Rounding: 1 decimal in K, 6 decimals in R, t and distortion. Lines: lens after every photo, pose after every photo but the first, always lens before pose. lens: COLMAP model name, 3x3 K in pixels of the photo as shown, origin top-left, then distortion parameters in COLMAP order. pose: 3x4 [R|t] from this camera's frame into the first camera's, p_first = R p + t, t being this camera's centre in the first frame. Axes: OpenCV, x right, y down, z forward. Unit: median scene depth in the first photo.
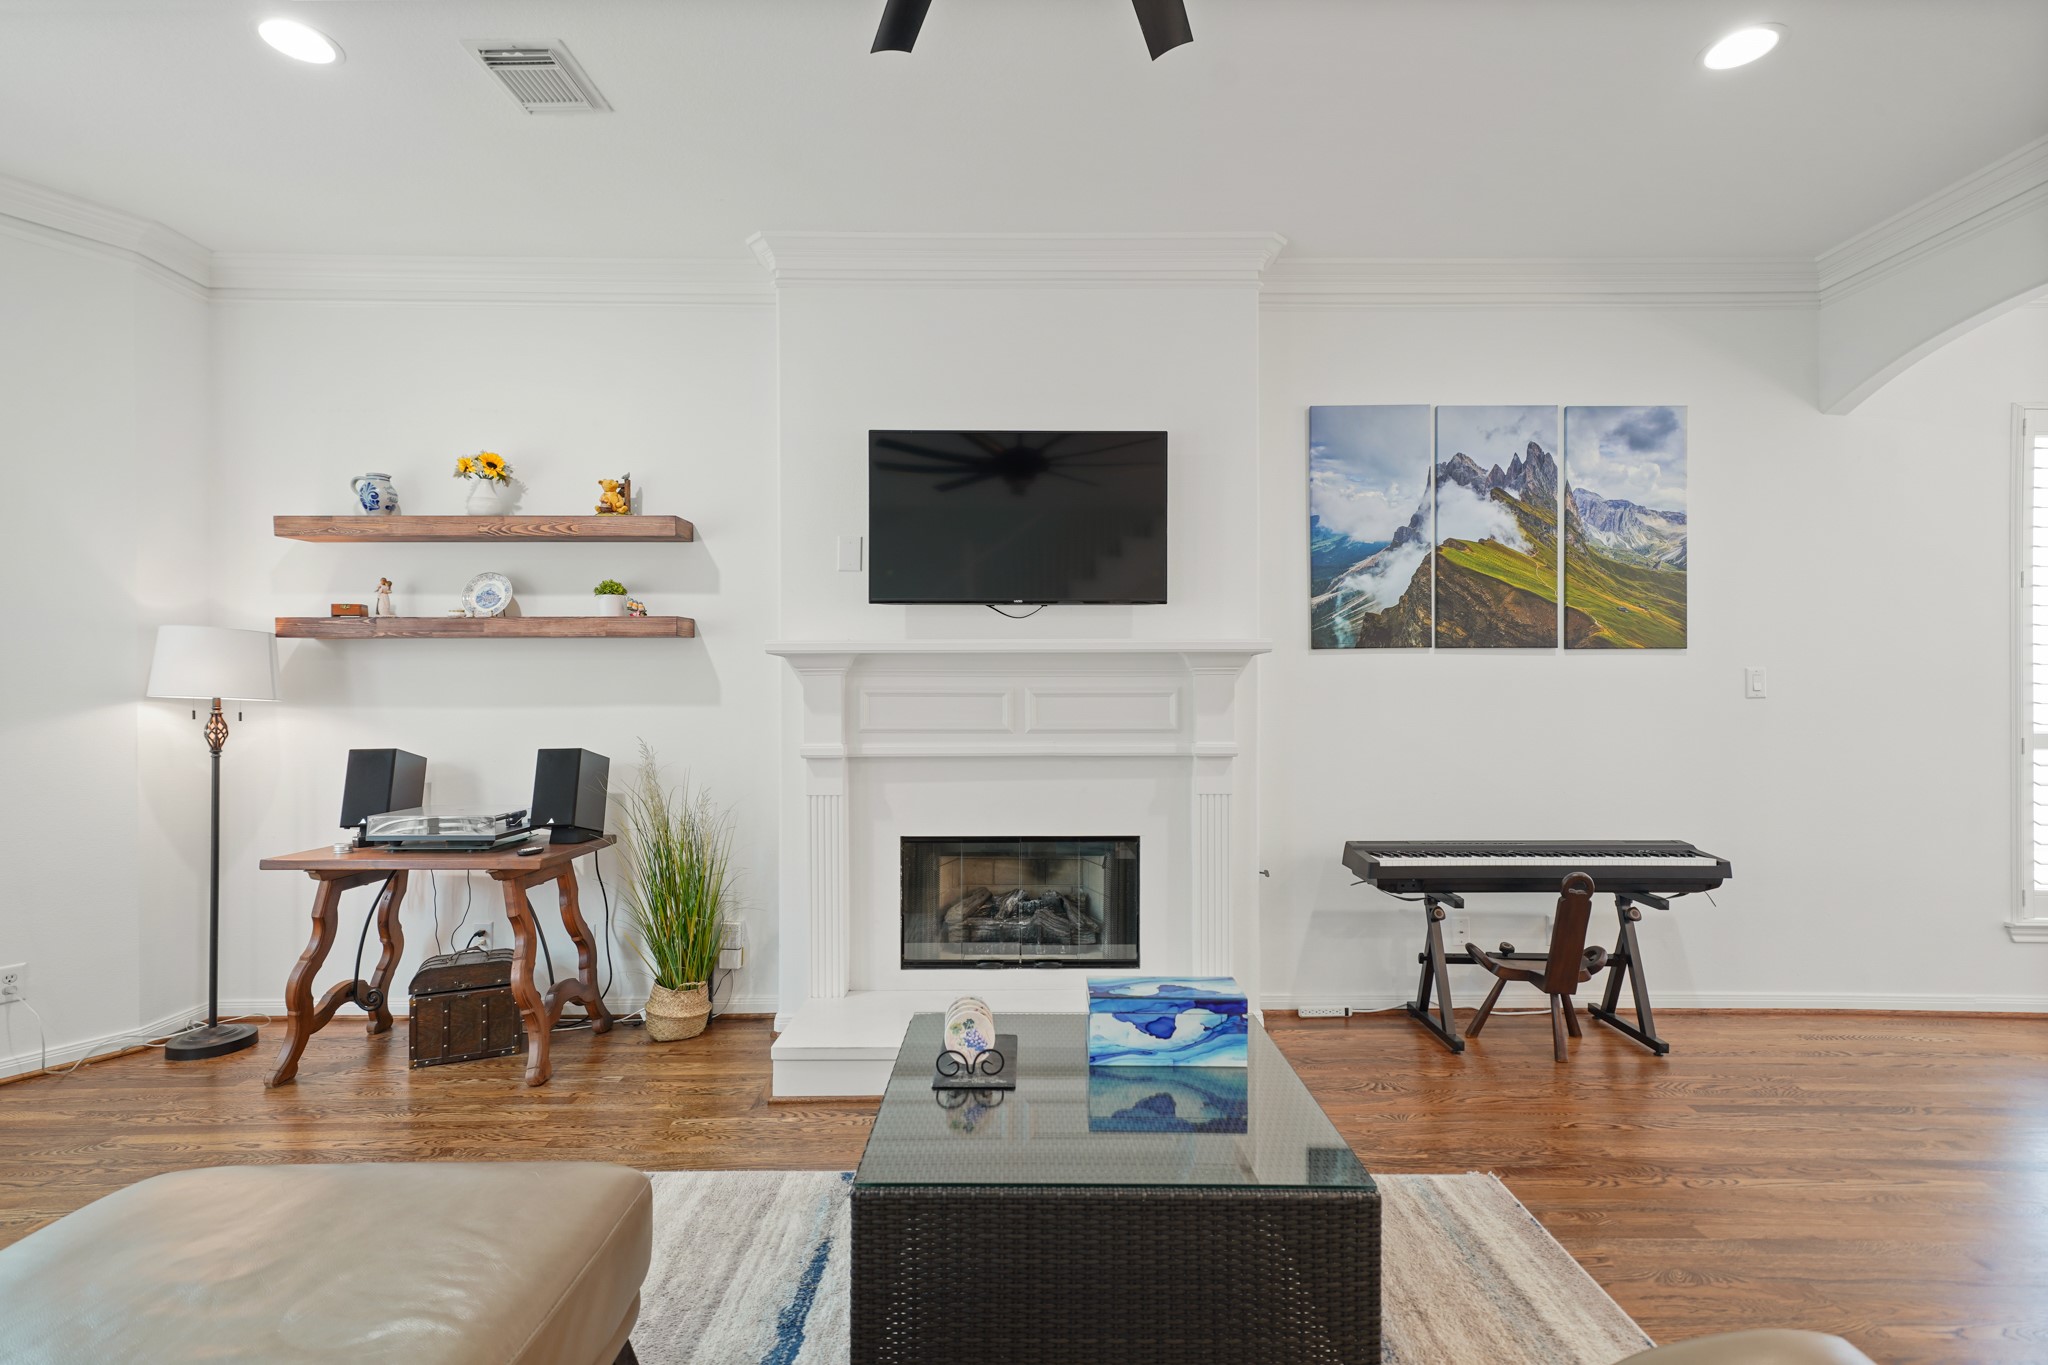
lens RADIAL K [[977.0, 0, 1027.4], [0, 977.0, 698.5], [0, 0, 1]] dist [0.012575, -0.000022]
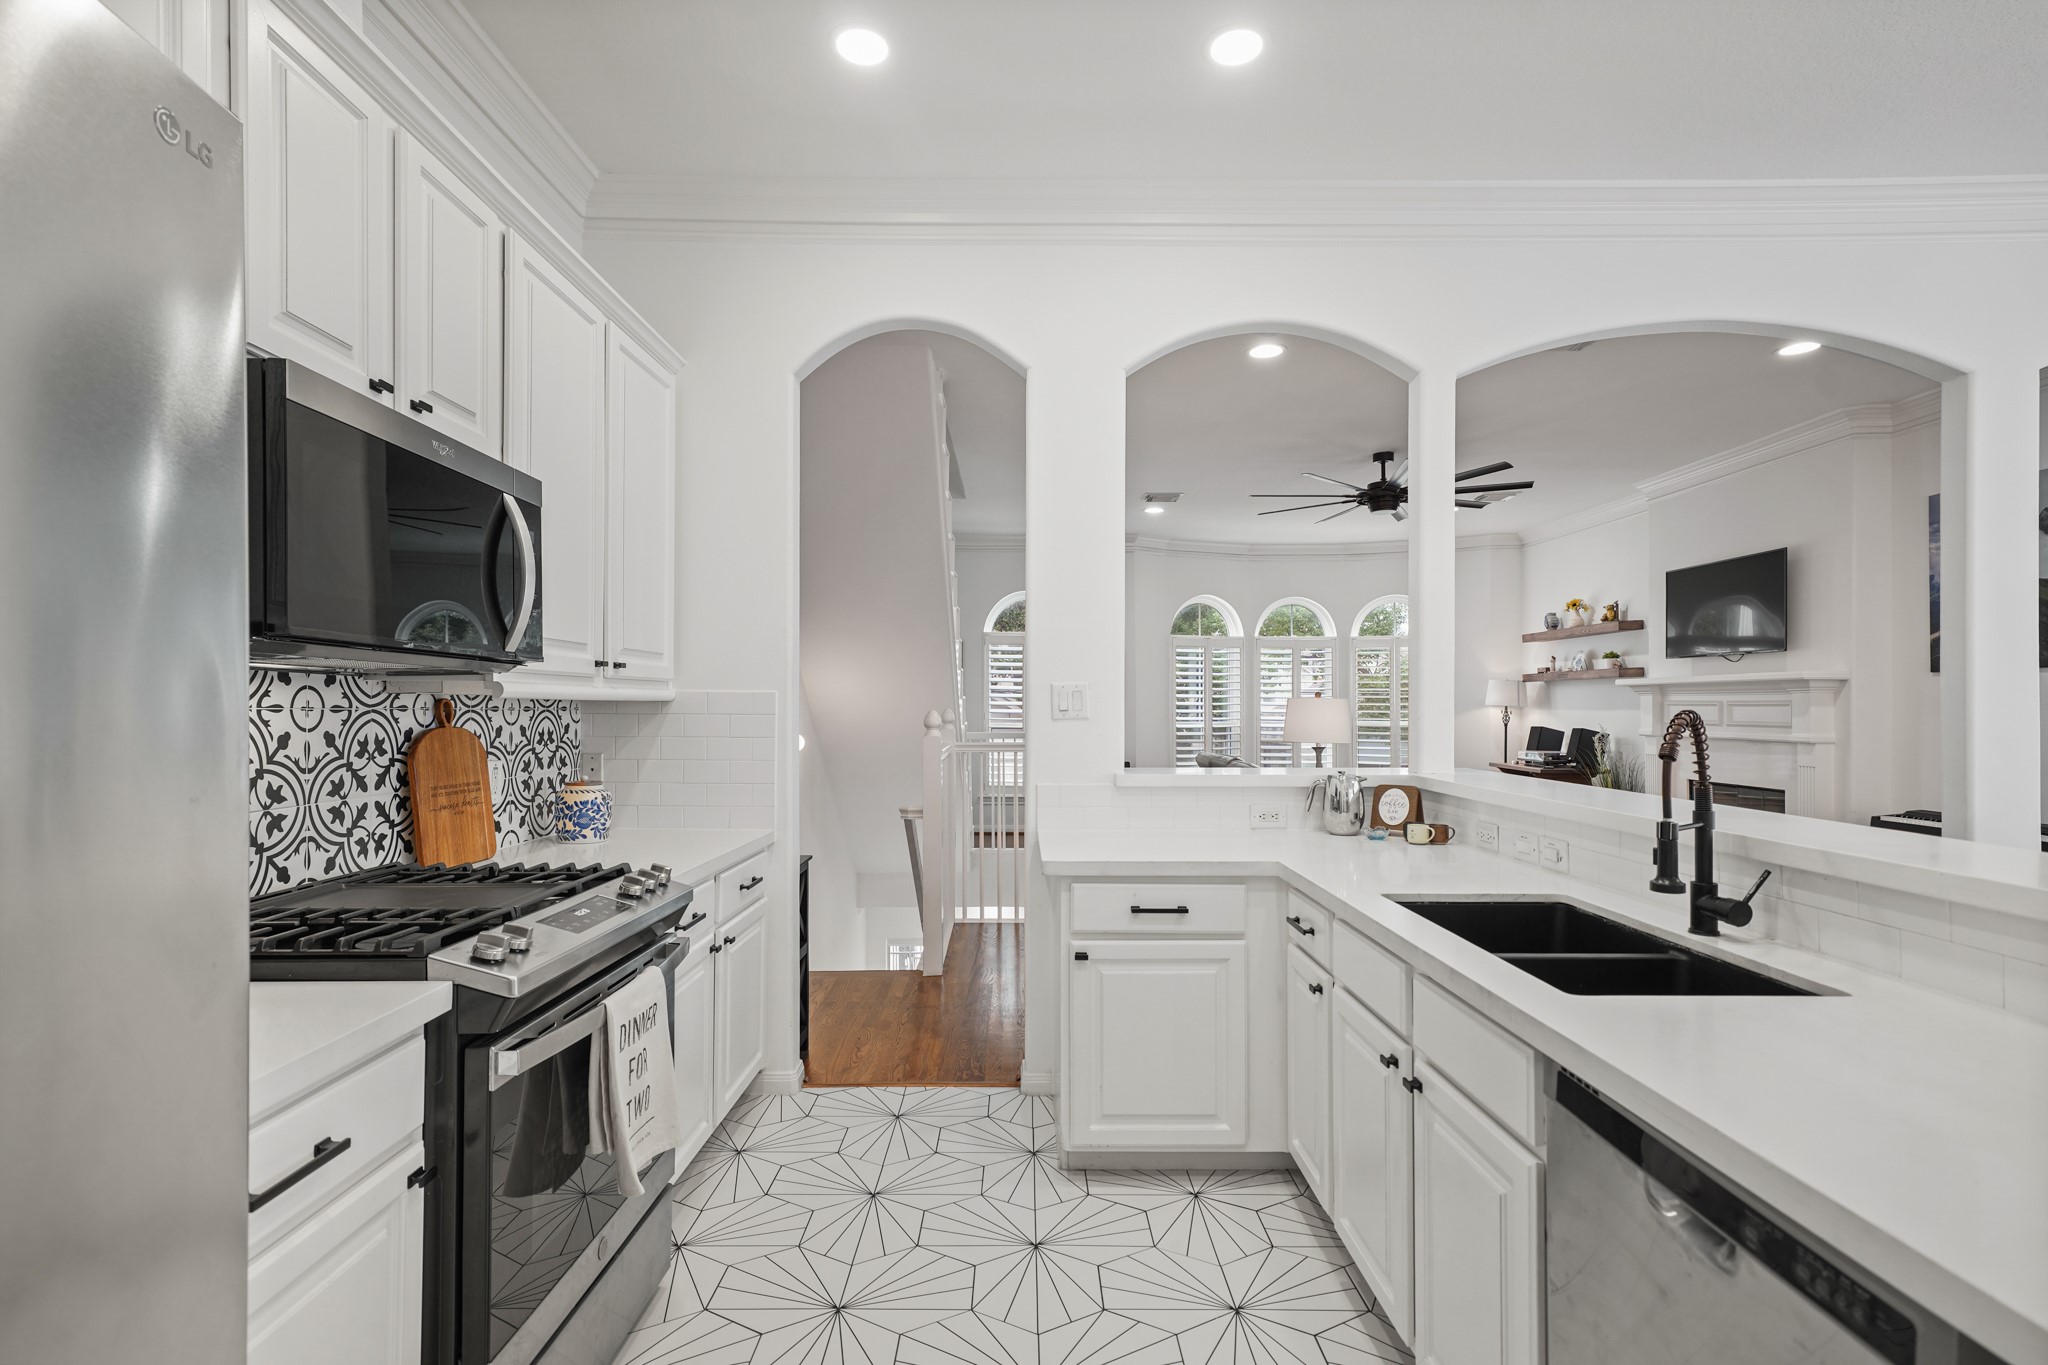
lens RADIAL K [[977.0, 0, 1027.4], [0, 977.0, 698.5], [0, 0, 1]] dist [0.012575, -0.000022]
pose [[-0.004000, -0.004707, -0.999981, 1.690502], [-0.002829, 0.999985, -0.004695, -0.003352], [0.999988, 0.002811, -0.004013, -0.265685]]
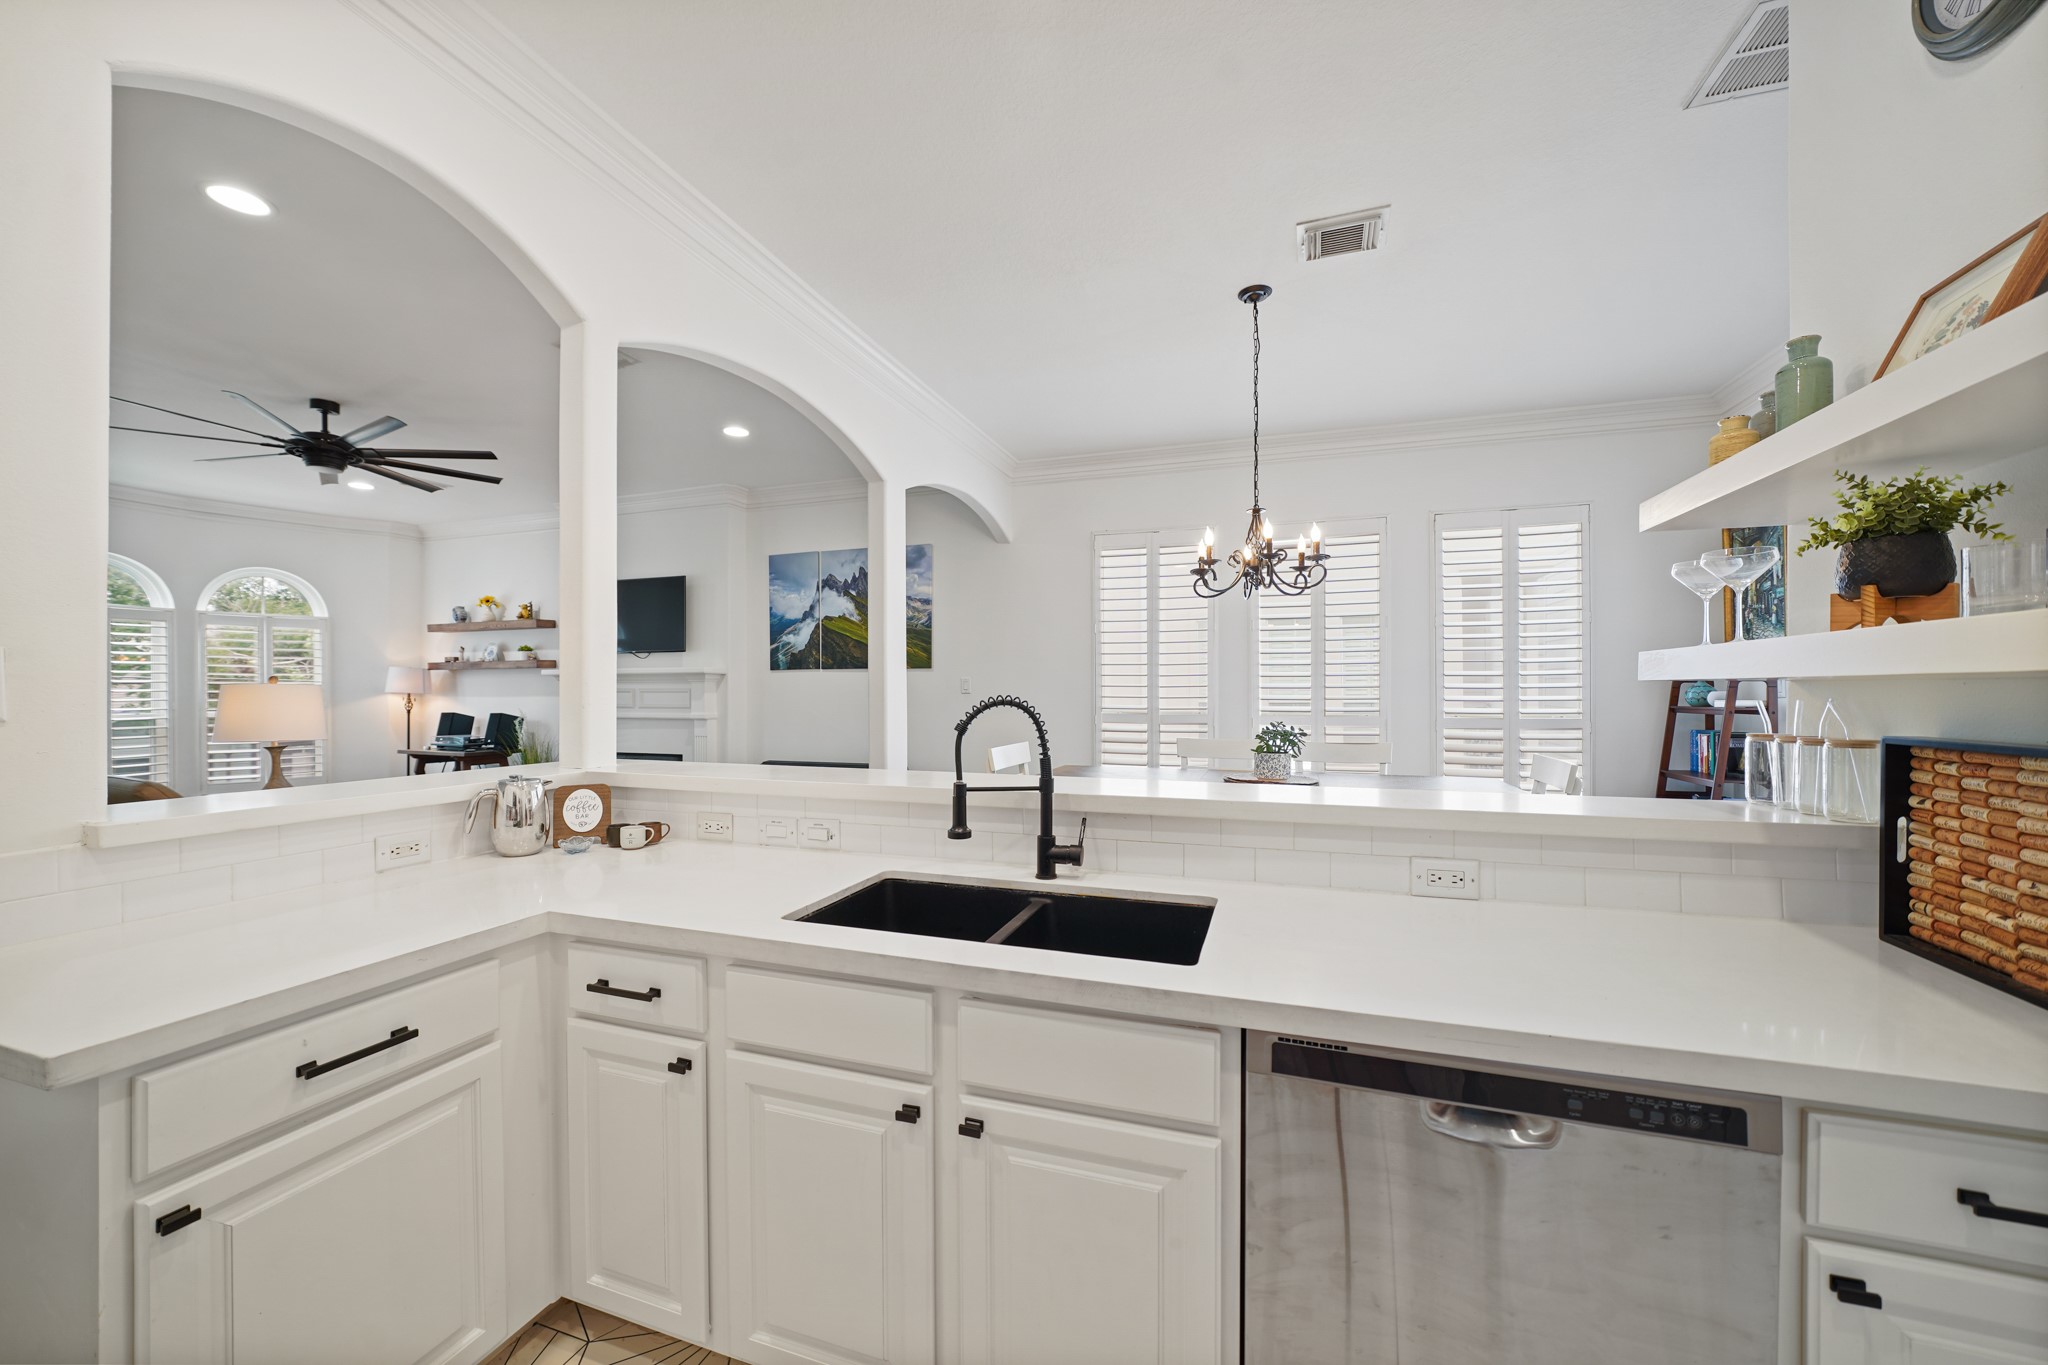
lens RADIAL K [[763.6, 0, 1029.1], [0, 763.6, 692.1], [0, 0, 1]] dist [-0.017079, 0.000228]
pose [[0.943417, 0.000401, -0.331608, 1.364588], [-0.000663, 1.000000, -0.000678, -0.002409], [0.331608, 0.000860, 0.943417, -0.367213]]
